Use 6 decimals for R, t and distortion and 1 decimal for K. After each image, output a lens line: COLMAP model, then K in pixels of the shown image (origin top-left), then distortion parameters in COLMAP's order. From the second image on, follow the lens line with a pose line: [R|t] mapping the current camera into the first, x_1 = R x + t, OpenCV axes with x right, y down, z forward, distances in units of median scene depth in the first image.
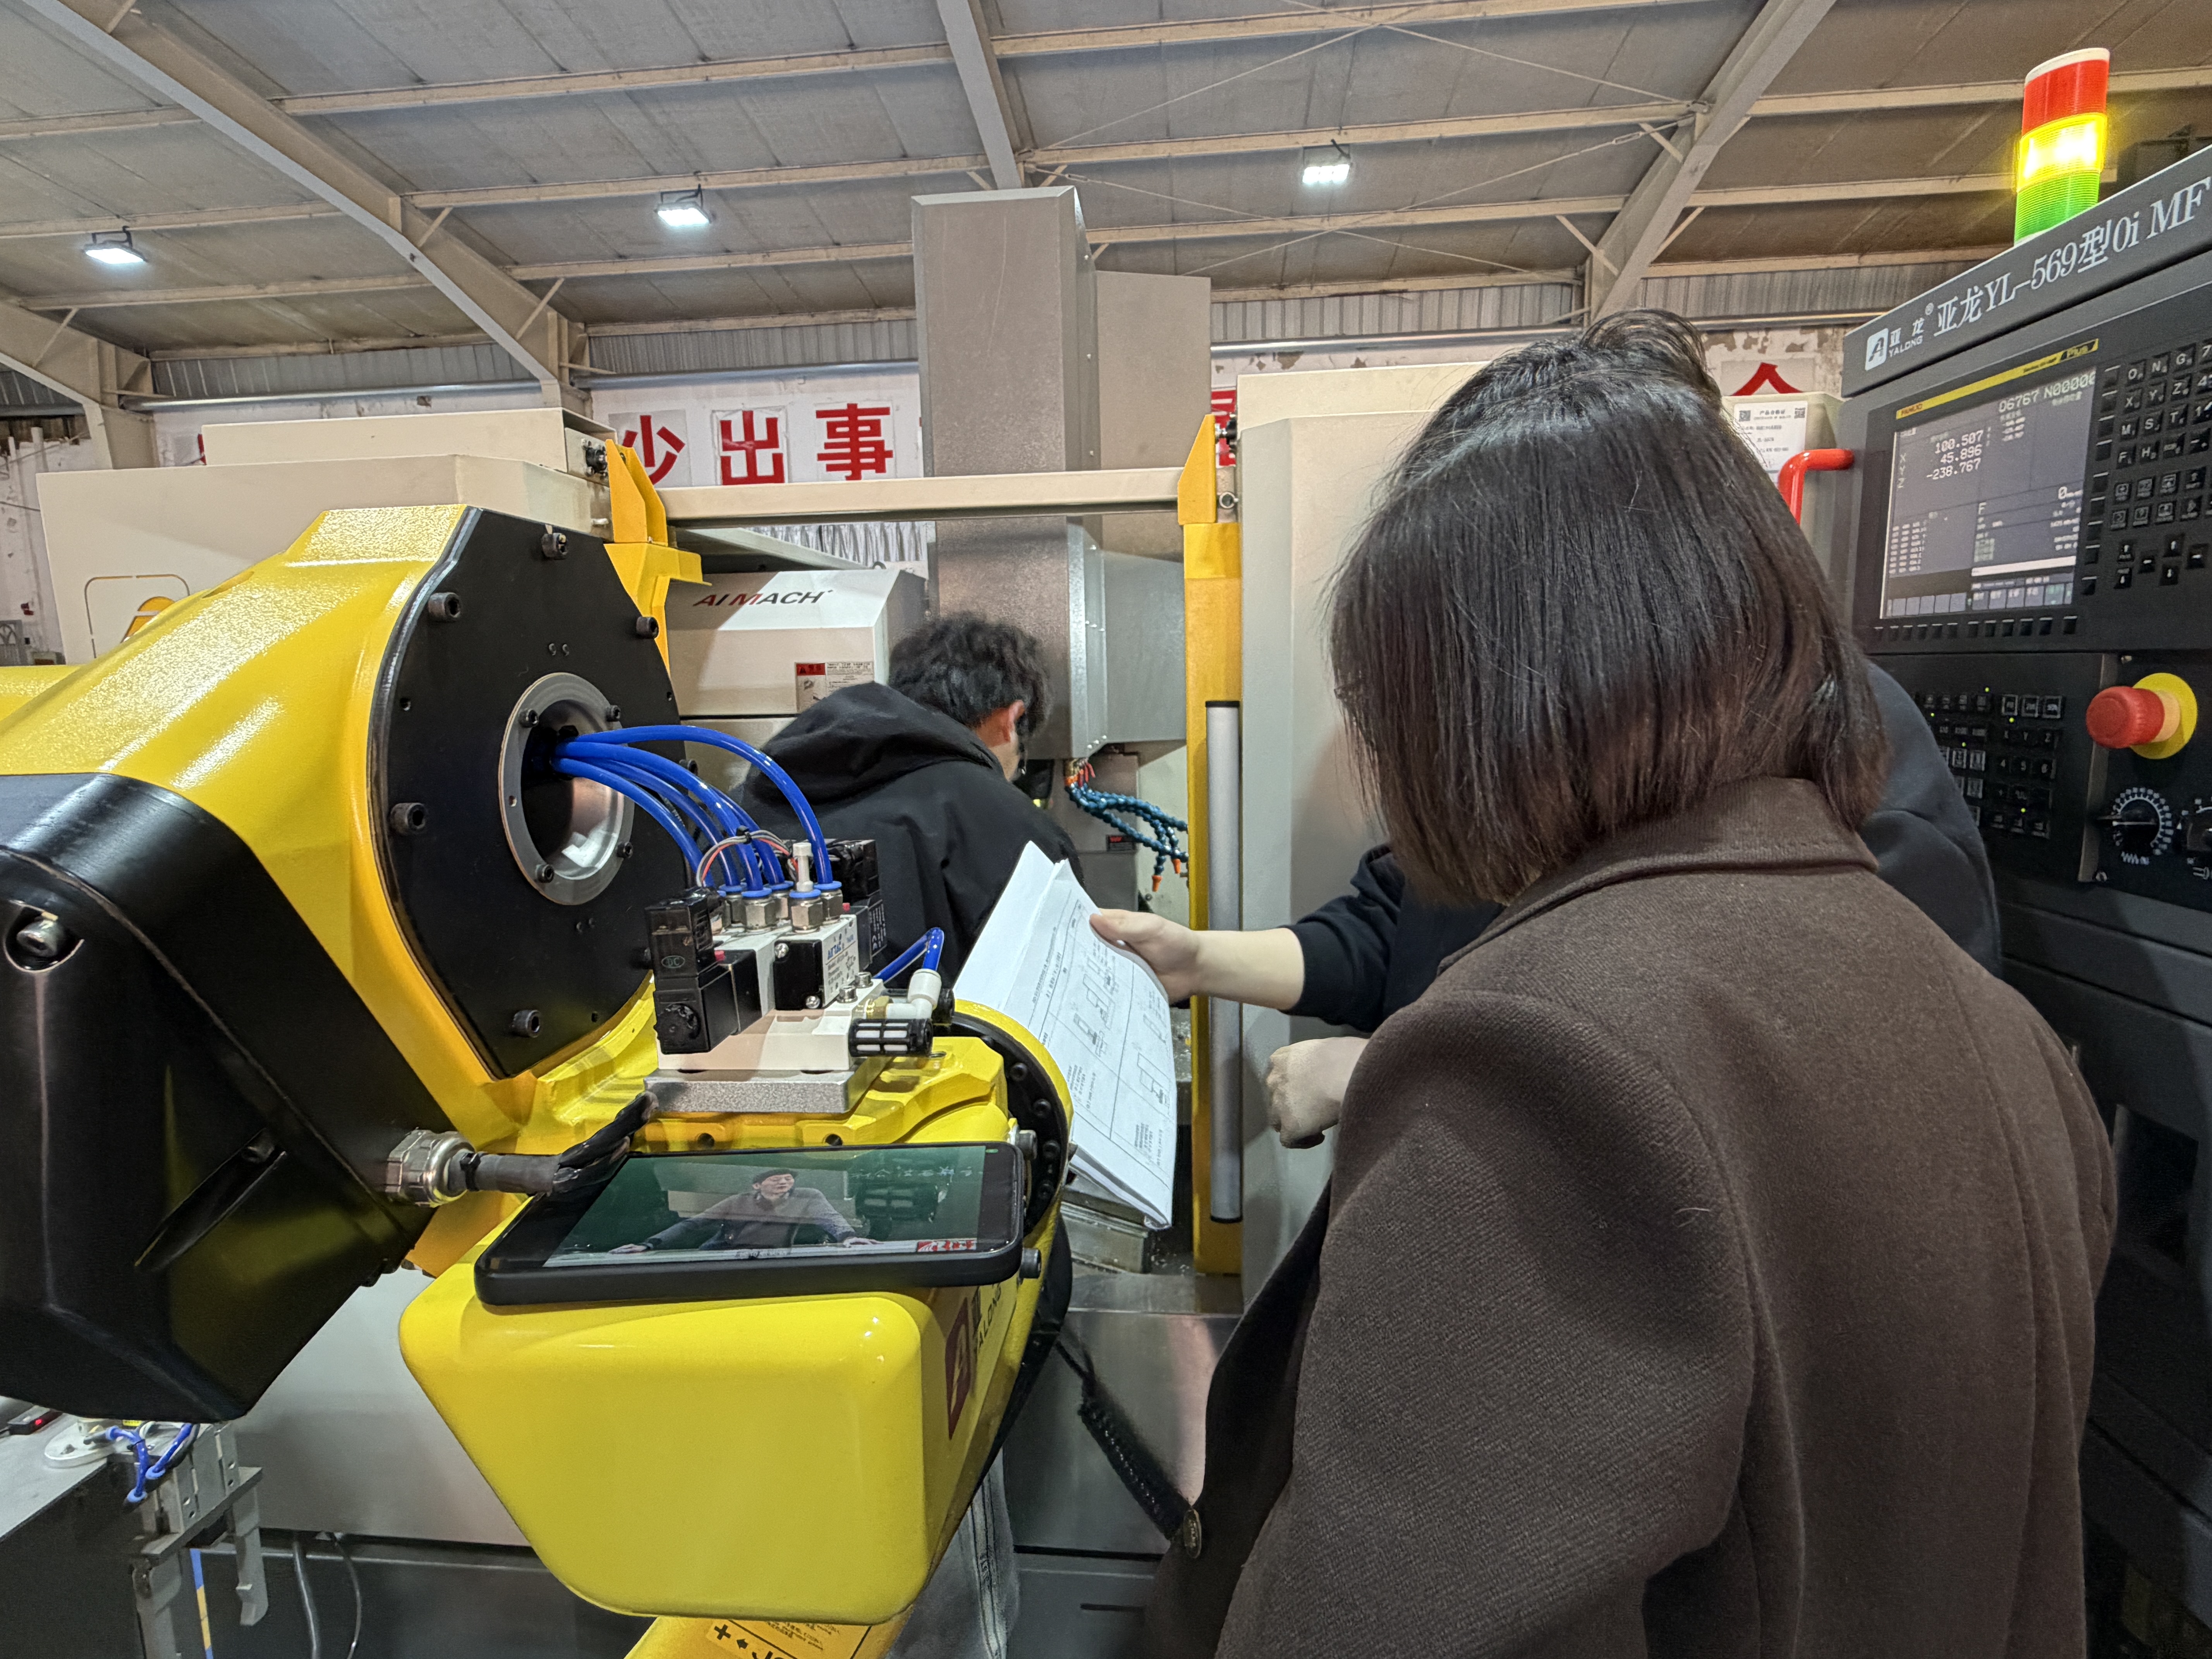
lens RADIAL K [[1073.4, 0, 1109.5], [0, 1073.4, 827.4], [0, 0, 1]] dist [0.002955, 0.000474]
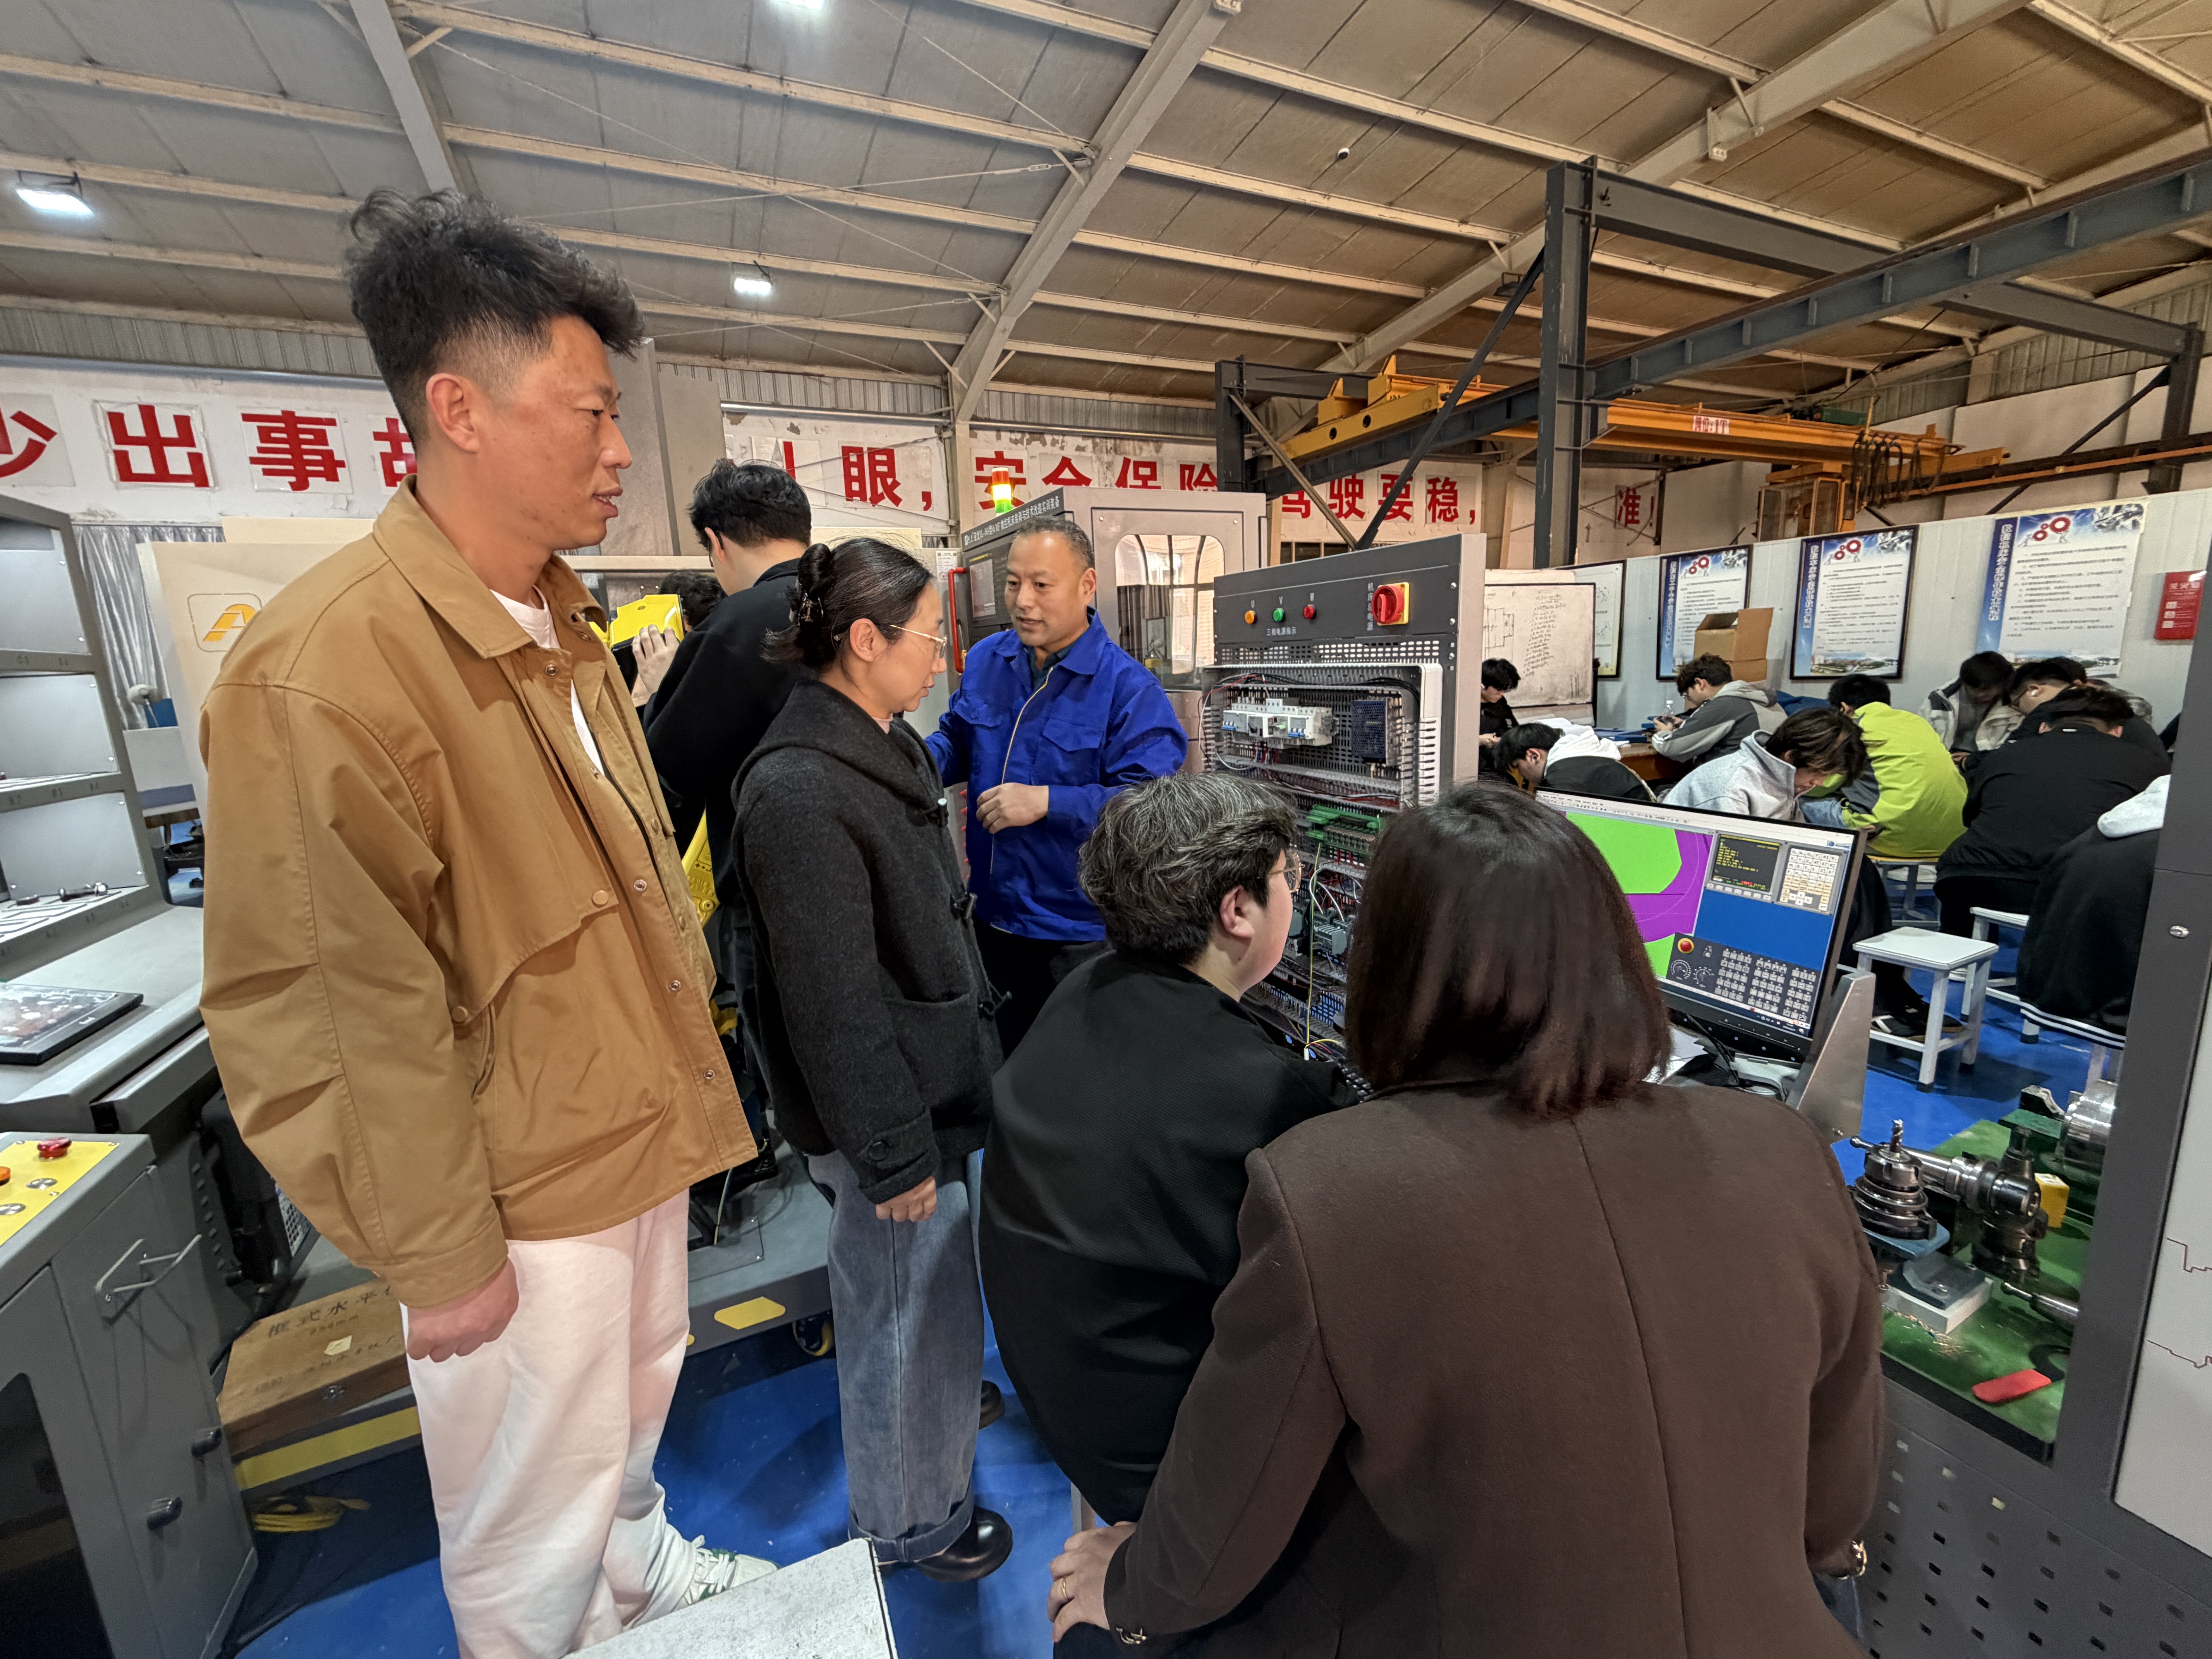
lens RADIAL K [[894.9, 0, 1091.1], [0, 894.9, 830.8], [0, 0, 1]] dist [0.006145, 0.000188]
pose [[0.868507, -0.111058, 0.483075, -0.036596], [0.094658, 0.993802, 0.058290, 0.029544], [-0.486555, -0.004898, 0.873636, -0.140682]]
